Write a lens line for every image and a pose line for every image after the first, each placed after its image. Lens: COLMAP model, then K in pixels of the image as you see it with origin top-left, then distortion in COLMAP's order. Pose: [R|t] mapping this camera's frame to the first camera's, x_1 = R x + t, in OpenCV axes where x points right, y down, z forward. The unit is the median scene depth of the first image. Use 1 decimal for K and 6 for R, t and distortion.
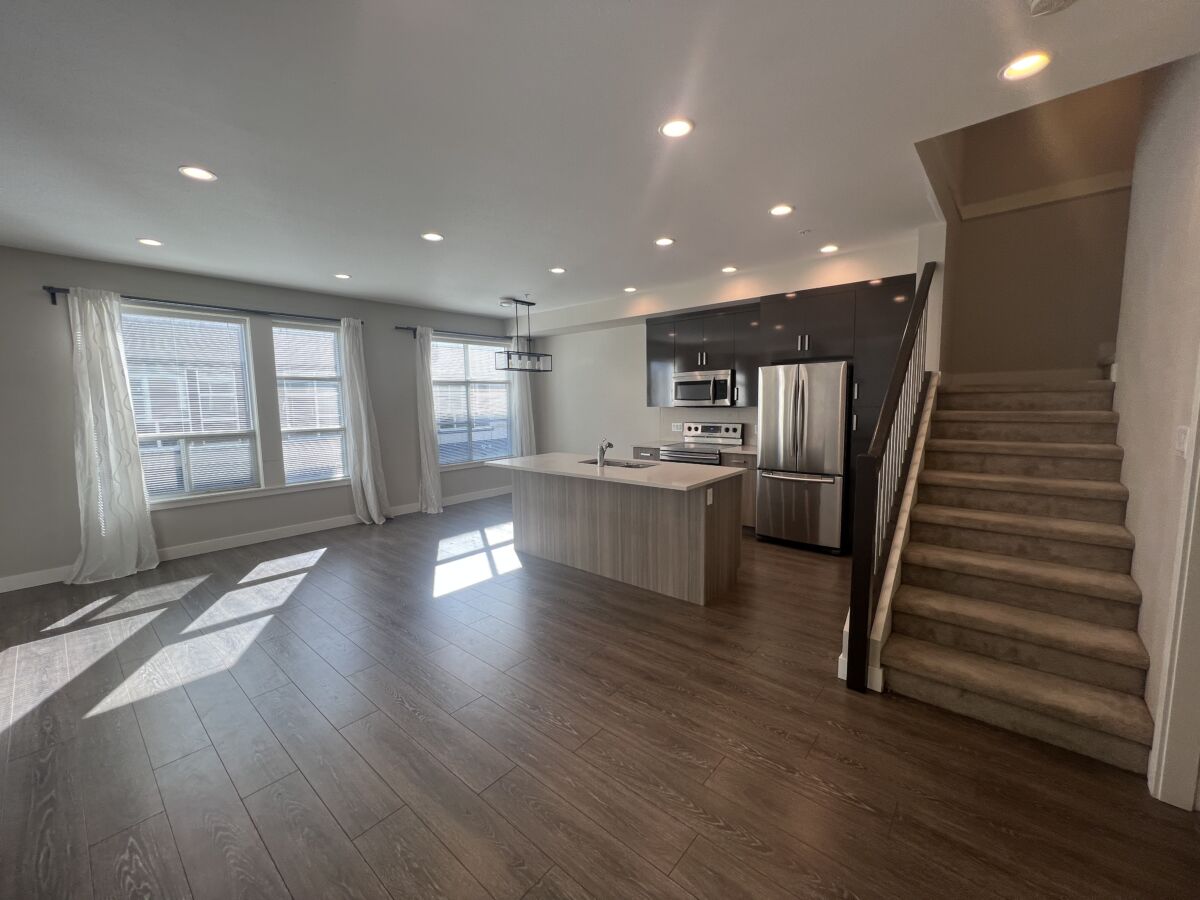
lens RADIAL K [[477.5, 0, 597.5], [0, 477.5, 449.1], [0, 0, 1]] dist [0.000067, 0.000141]
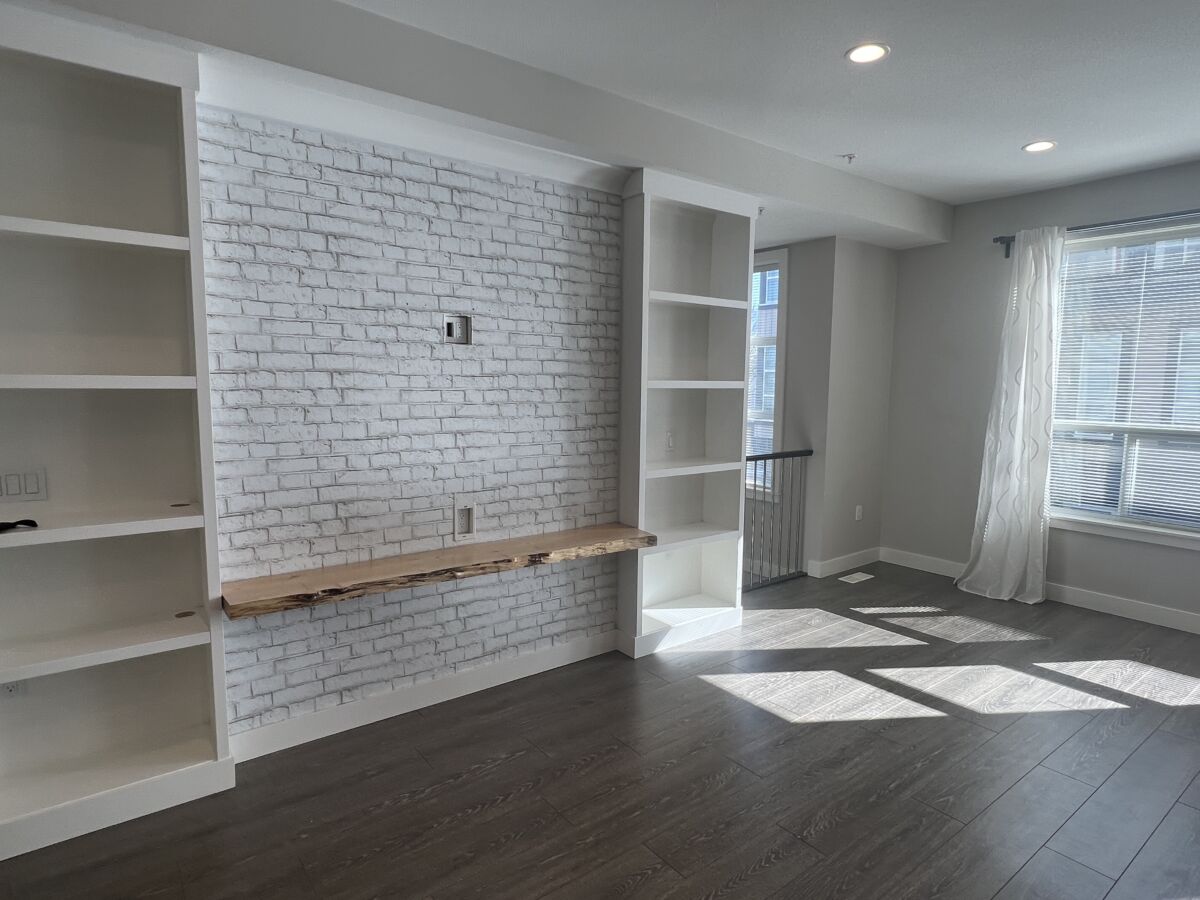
lens RADIAL K [[678.7, 0, 601.0], [0, 678.7, 456.6], [0, 0, 1]] dist [-0.001719, -0.001130]
pose [[-0.201054, 0.121519, -0.972014, 0.152550], [-0.105408, 0.983830, 0.144799, -0.043872], [0.973892, 0.131571, -0.184994, 0.438806]]
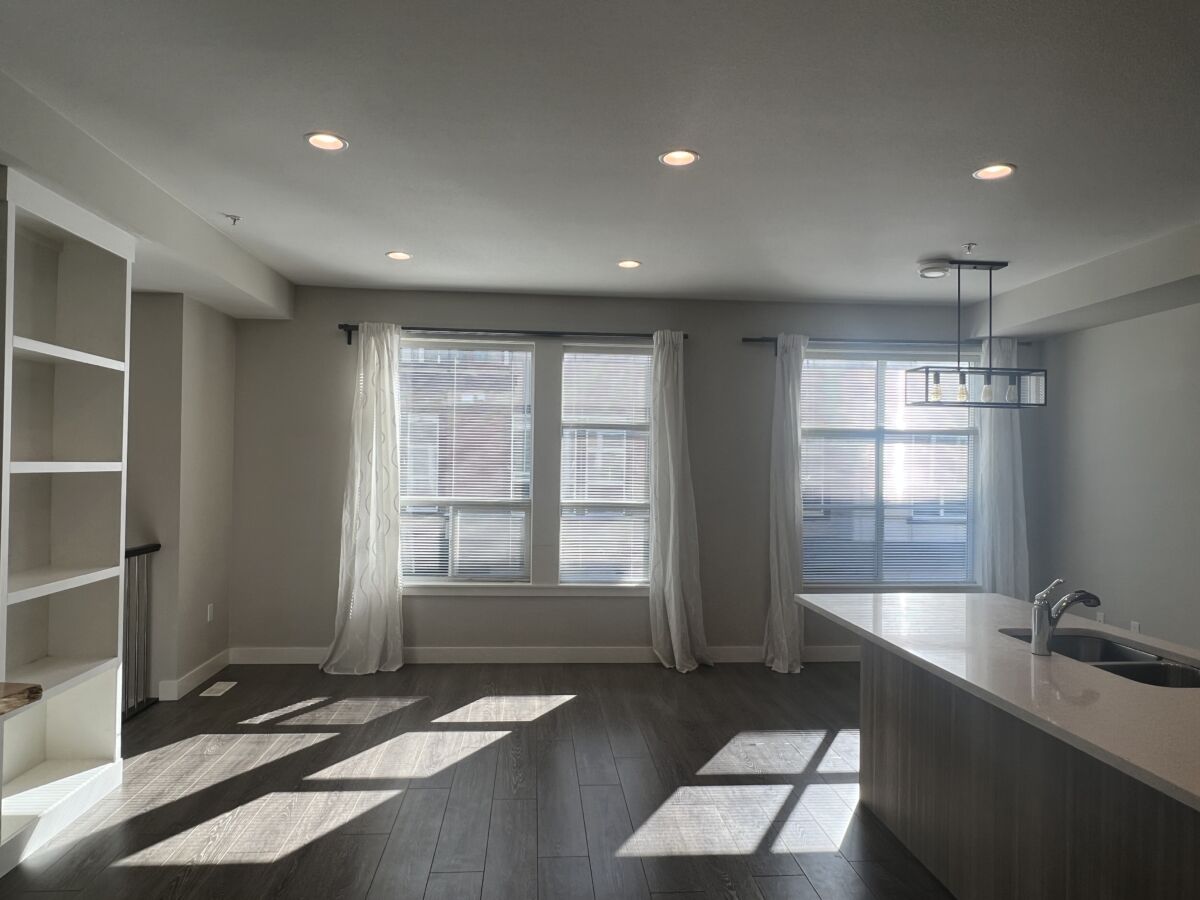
lens RADIAL K [[769.9, 0, 593.4], [0, 769.9, 458.7], [0, 0, 1]] dist [-0.000311, 0.000599]
pose [[0.710363, 0.019775, -0.703557, 0.139222], [-0.096208, 0.992951, -0.069229, -0.029821], [0.697229, 0.116866, 0.707258, 0.256741]]
